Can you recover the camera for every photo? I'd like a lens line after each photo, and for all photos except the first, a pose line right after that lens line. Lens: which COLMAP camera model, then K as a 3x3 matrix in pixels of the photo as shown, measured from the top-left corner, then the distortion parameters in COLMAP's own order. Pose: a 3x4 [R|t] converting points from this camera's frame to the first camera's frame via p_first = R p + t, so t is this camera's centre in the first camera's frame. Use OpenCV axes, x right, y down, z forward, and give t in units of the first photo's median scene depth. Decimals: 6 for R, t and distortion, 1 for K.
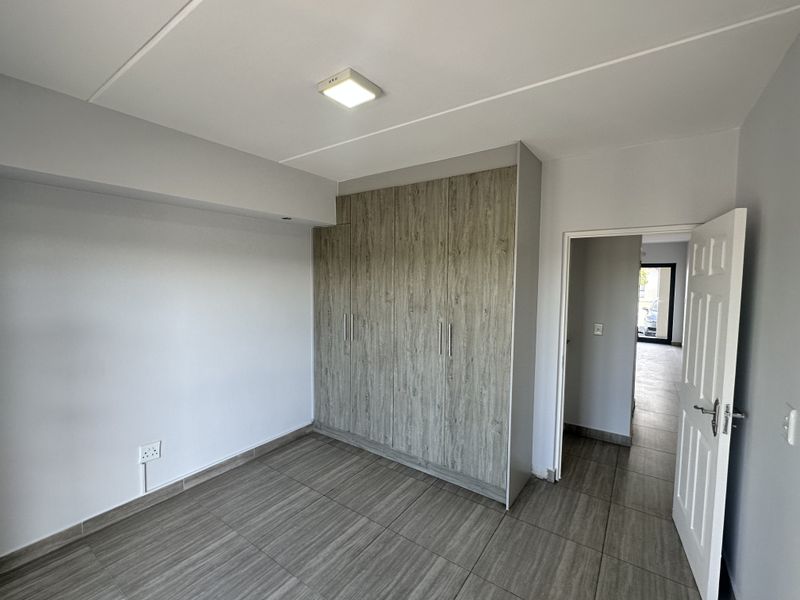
lens RADIAL K [[353.0, 0, 401.3], [0, 353.0, 296.8], [0, 0, 1]] dist [0.010917, -0.000671]
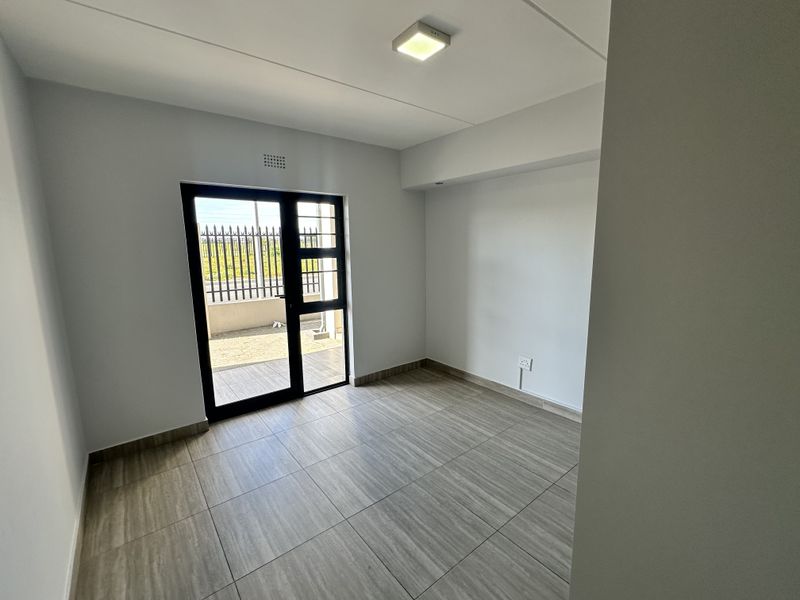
lens RADIAL K [[353.0, 0, 401.3], [0, 353.0, 298.4], [0, 0, 1]] dist [0.010917, -0.000671]
pose [[-0.285078, 0.135653, -0.948857, 0.800004], [-0.040913, 0.987310, 0.153443, 0.005170], [0.957631, 0.082563, -0.275911, 1.064979]]
